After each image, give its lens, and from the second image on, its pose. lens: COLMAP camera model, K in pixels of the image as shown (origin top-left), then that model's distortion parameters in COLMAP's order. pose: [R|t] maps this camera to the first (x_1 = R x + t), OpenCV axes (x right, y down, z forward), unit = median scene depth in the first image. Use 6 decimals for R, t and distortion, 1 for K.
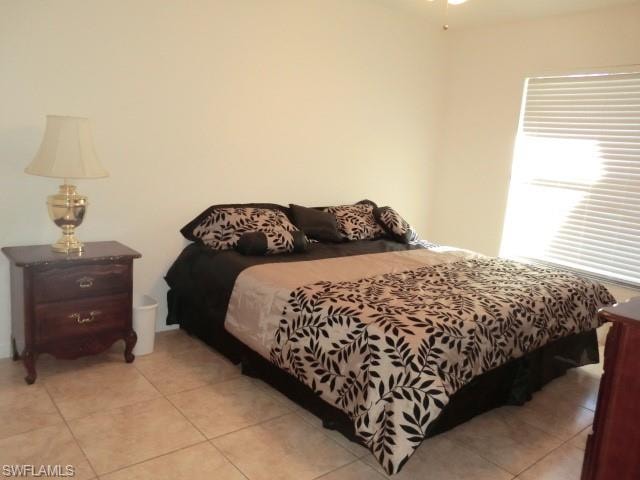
lens RADIAL K [[514.6, 0, 320.0], [0, 514.6, 240.0], [0, 0, 1]] dist [-0.096393, 0.107012]
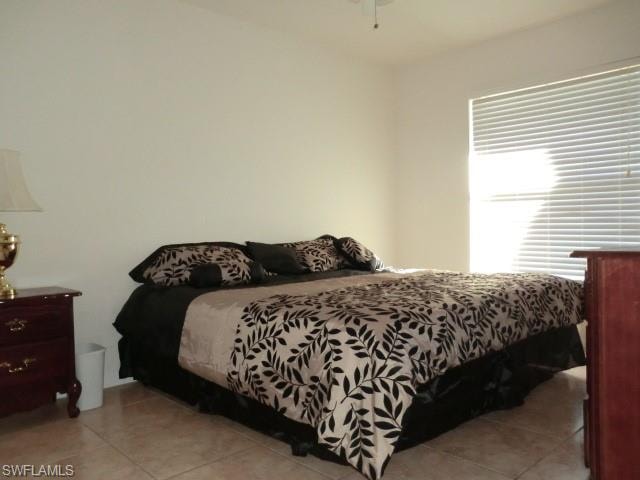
lens RADIAL K [[514.6, 0, 320.0], [0, 514.6, 240.0], [0, 0, 1]] dist [-0.096393, 0.107012]
pose [[0.993255, -0.100167, 0.058401, 0.037157], [0.107569, 0.984052, -0.141672, 0.128975], [-0.043279, 0.146999, 0.988189, 0.078258]]
